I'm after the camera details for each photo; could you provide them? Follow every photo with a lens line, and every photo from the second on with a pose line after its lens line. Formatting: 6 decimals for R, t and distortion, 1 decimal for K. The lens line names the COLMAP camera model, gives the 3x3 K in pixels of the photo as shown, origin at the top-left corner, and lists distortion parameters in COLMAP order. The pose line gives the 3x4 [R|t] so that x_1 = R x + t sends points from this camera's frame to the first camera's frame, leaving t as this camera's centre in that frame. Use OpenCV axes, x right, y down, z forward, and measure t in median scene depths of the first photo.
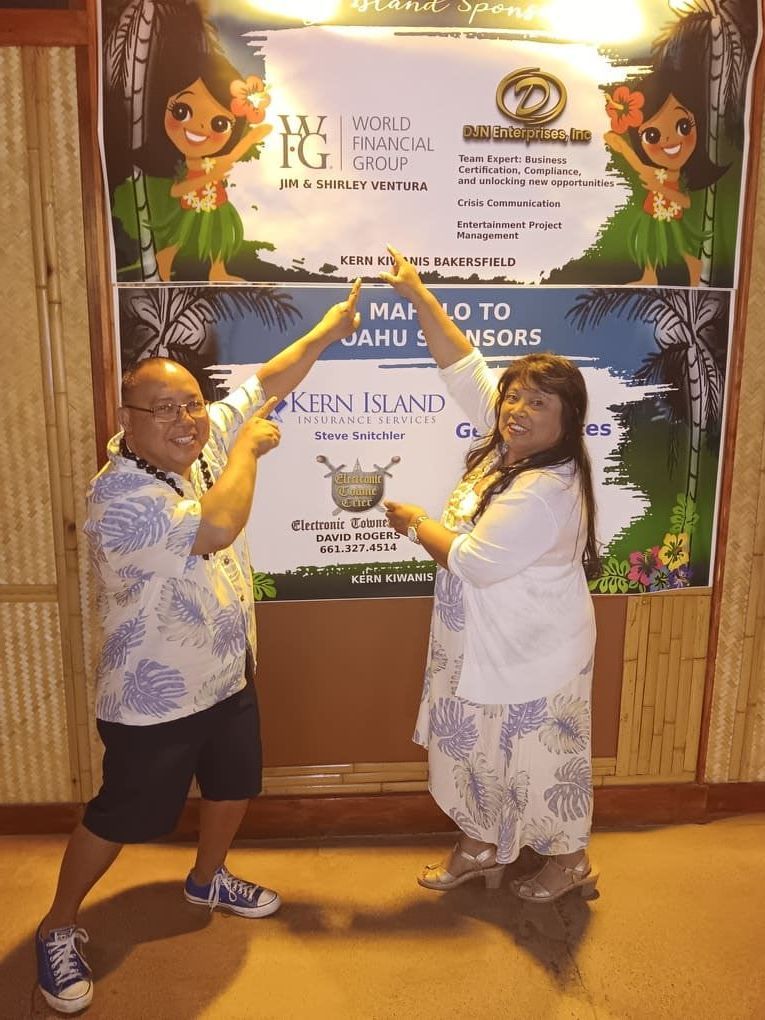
lens RADIAL K [[789.3, 0, 382.5], [0, 789.3, 510.0], [0, 0, 1]] dist [0.063953, -0.127290]
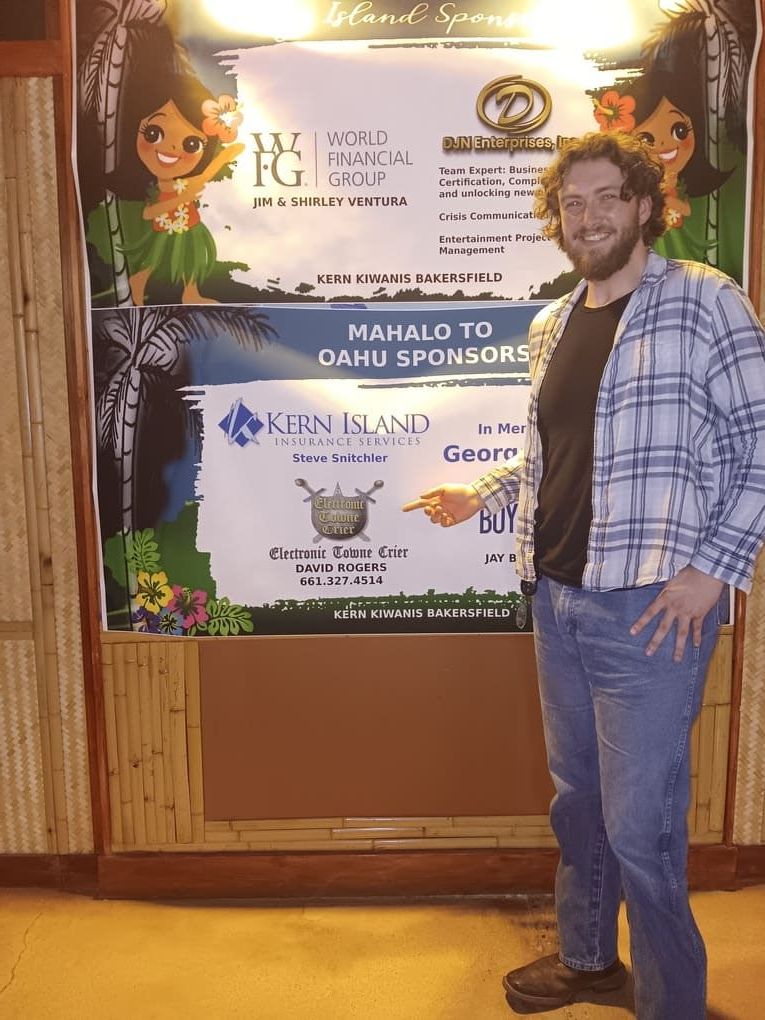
lens RADIAL K [[789.3, 0, 382.5], [0, 789.3, 510.0], [0, 0, 1]] dist [0.063953, -0.127290]
pose [[0.997960, -0.008797, -0.063238, 0.084155], [0.004767, 0.997965, -0.063586, 0.025035], [0.063668, 0.063155, 0.995971, 0.068042]]
